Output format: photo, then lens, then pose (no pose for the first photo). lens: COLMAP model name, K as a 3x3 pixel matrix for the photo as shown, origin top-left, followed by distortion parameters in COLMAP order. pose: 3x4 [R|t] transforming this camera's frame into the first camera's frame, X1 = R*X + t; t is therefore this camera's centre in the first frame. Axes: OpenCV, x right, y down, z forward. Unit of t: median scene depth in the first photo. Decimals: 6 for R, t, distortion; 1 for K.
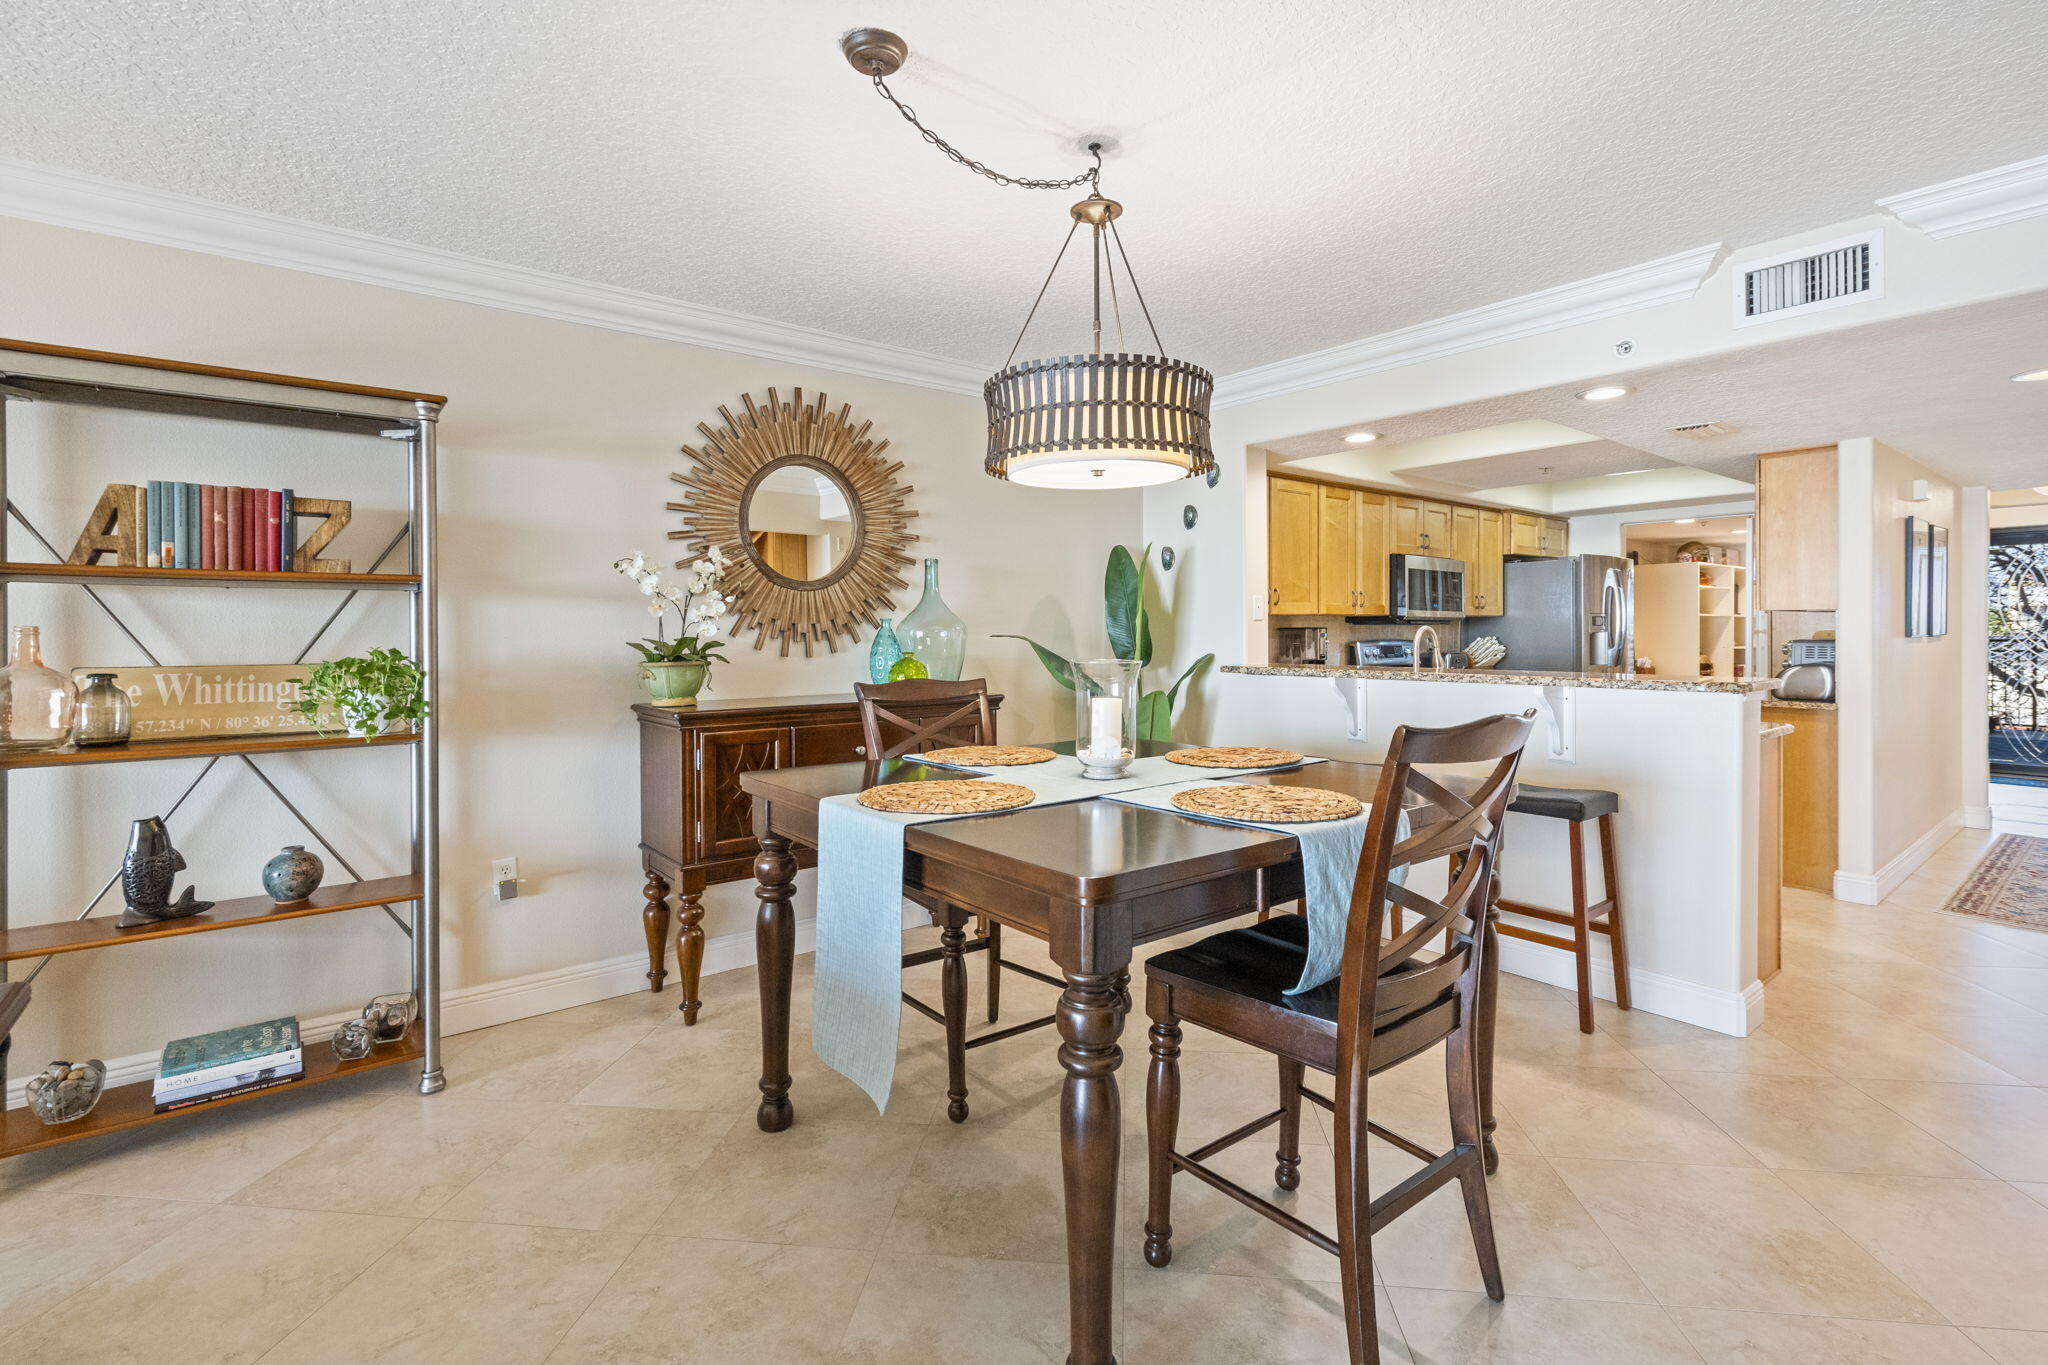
lens RADIAL K [[929.6, 0, 1035.9], [0, 929.6, 613.3], [0, 0, 1]] dist [0.002498, 0.001766]
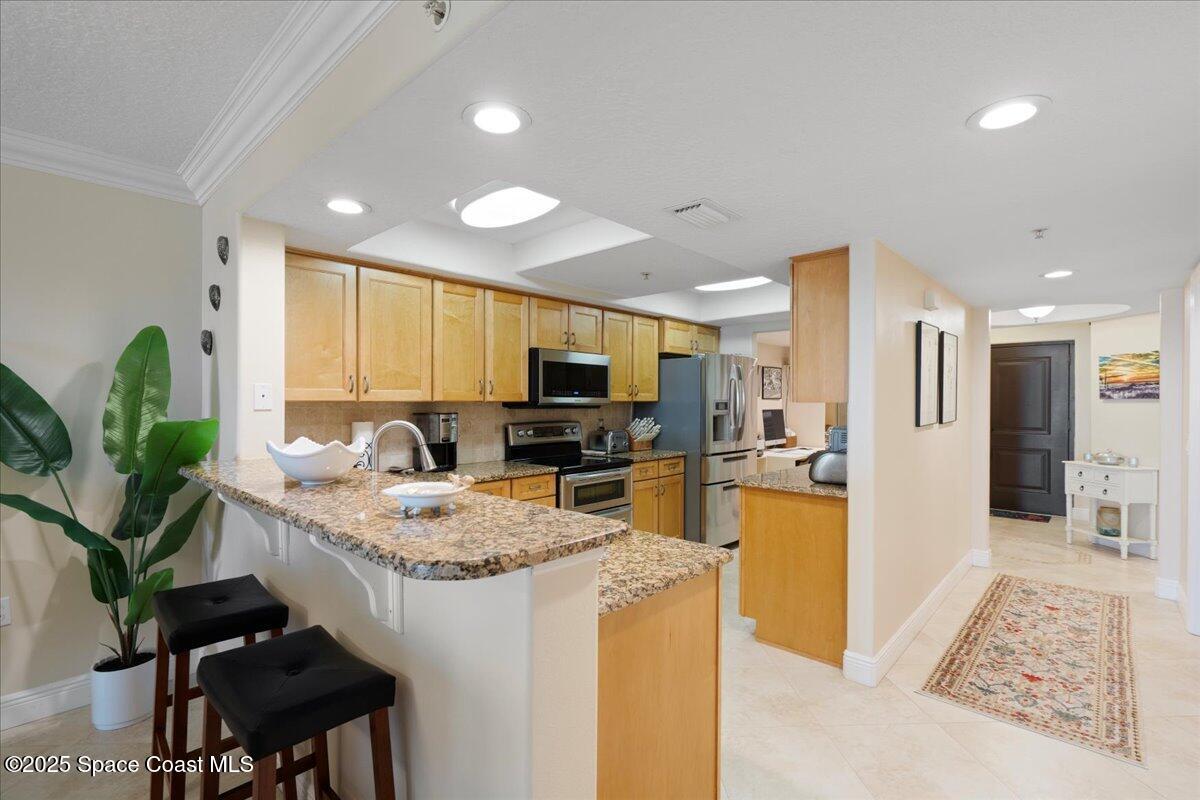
lens RADIAL K [[544.7, 0, 602.4], [0, 544.7, 403.6], [0, 0, 1]] dist [0.002498, 0.001766]
pose [[0.989074, 0.006447, 0.147280, 0.342664], [-0.009805, 0.999708, 0.022090, -0.010231], [-0.147095, -0.023293, 0.988848, 0.296350]]
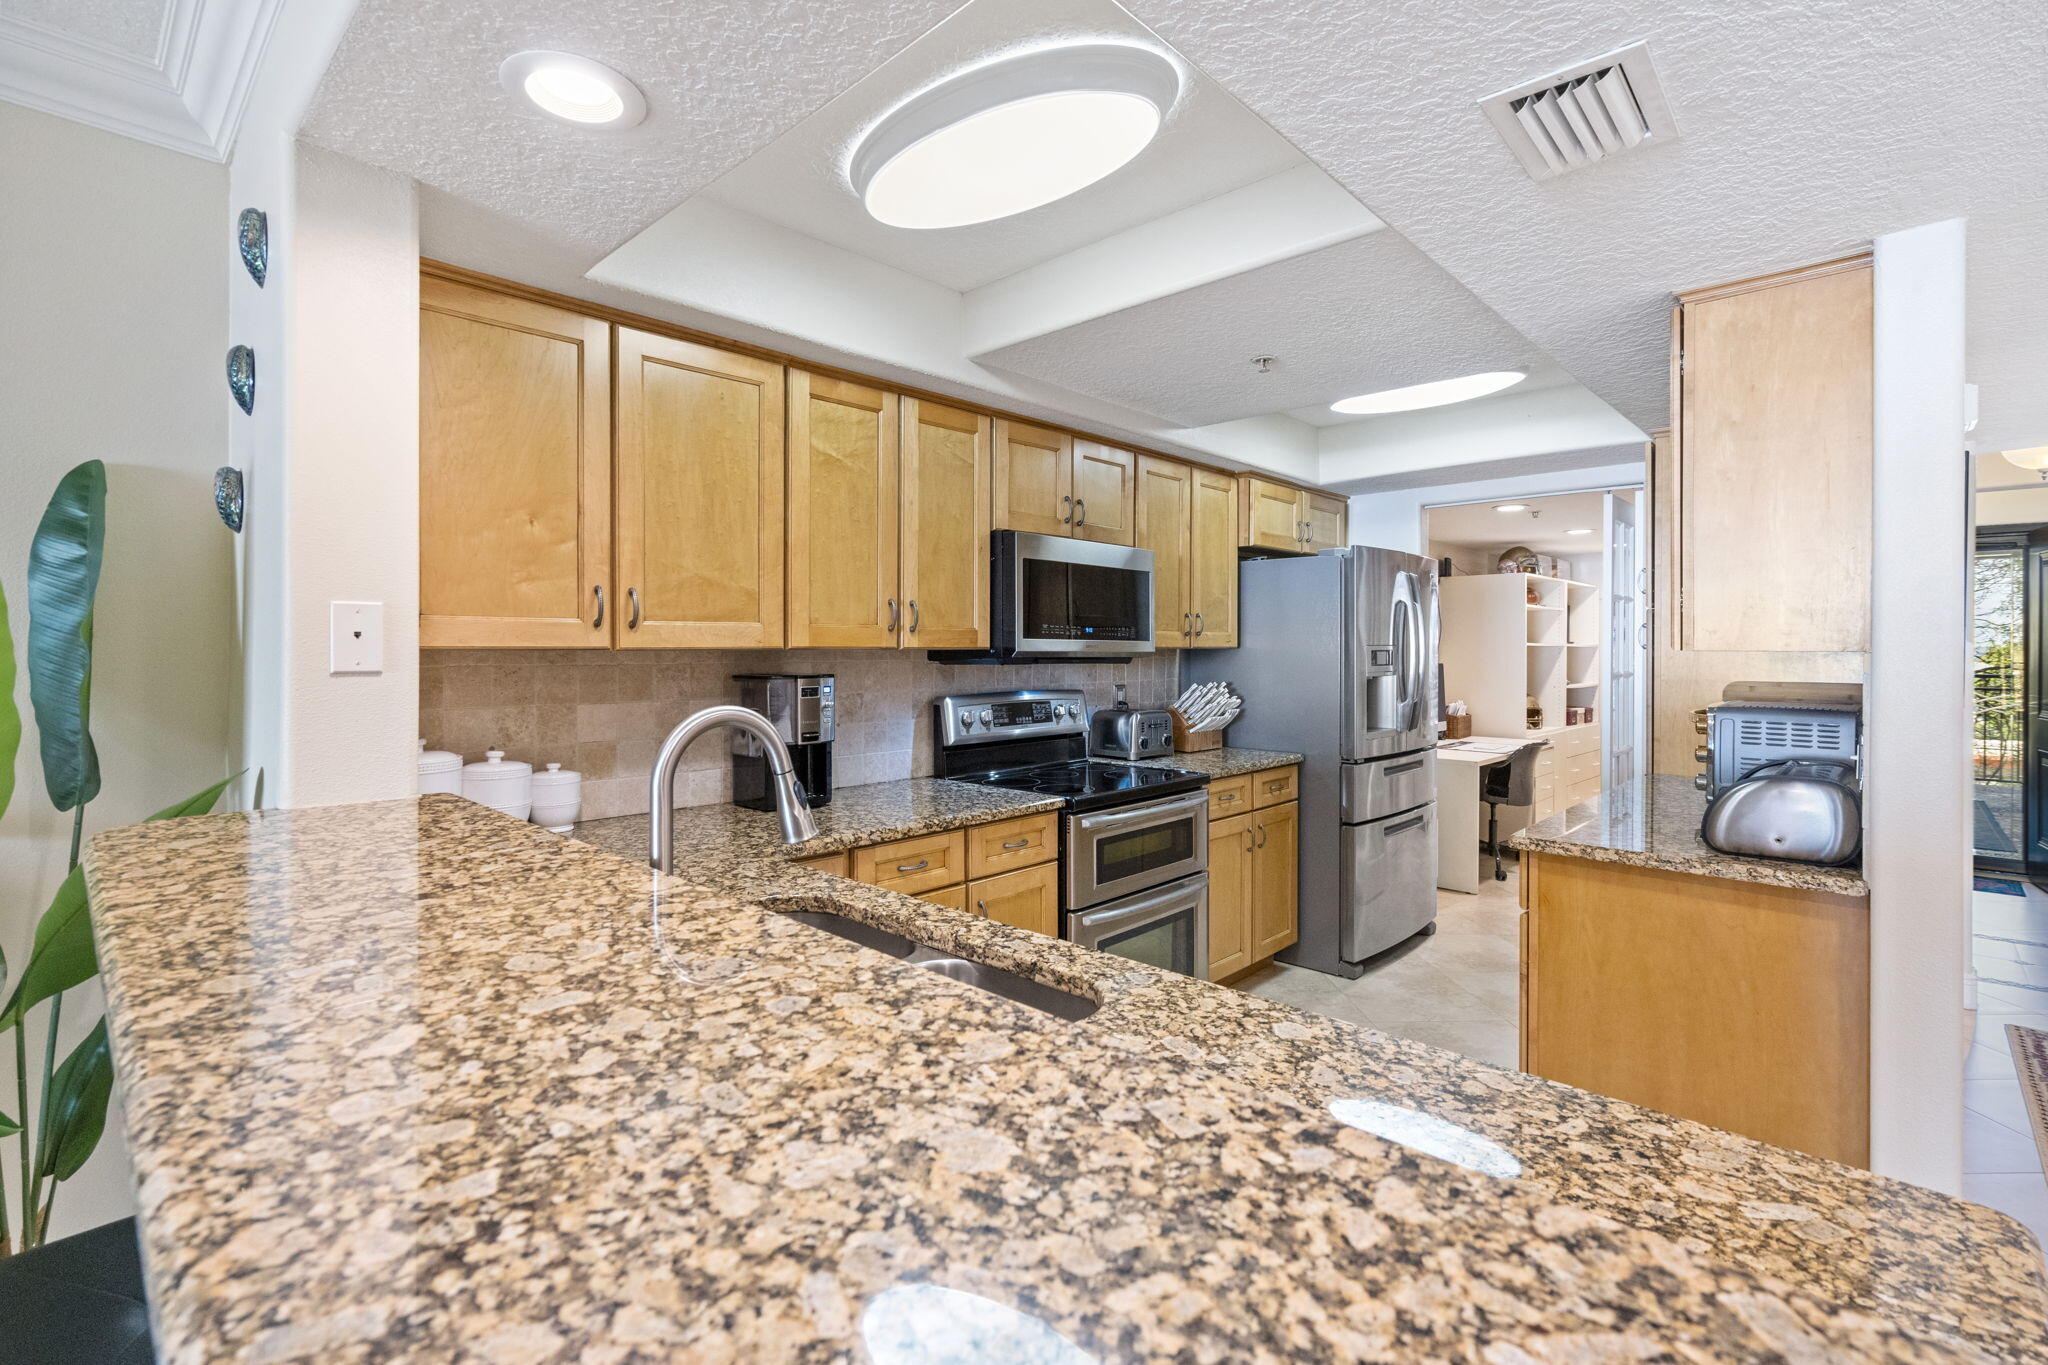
lens RADIAL K [[929.6, 0, 1014.7], [0, 929.6, 645.9], [0, 0, 1]] dist [0.002498, 0.001766]
pose [[0.992057, 0.005421, 0.125673, 0.303344], [-0.007383, 0.999858, 0.015148, -0.006846], [-0.125573, -0.015955, 0.991956, 0.446156]]
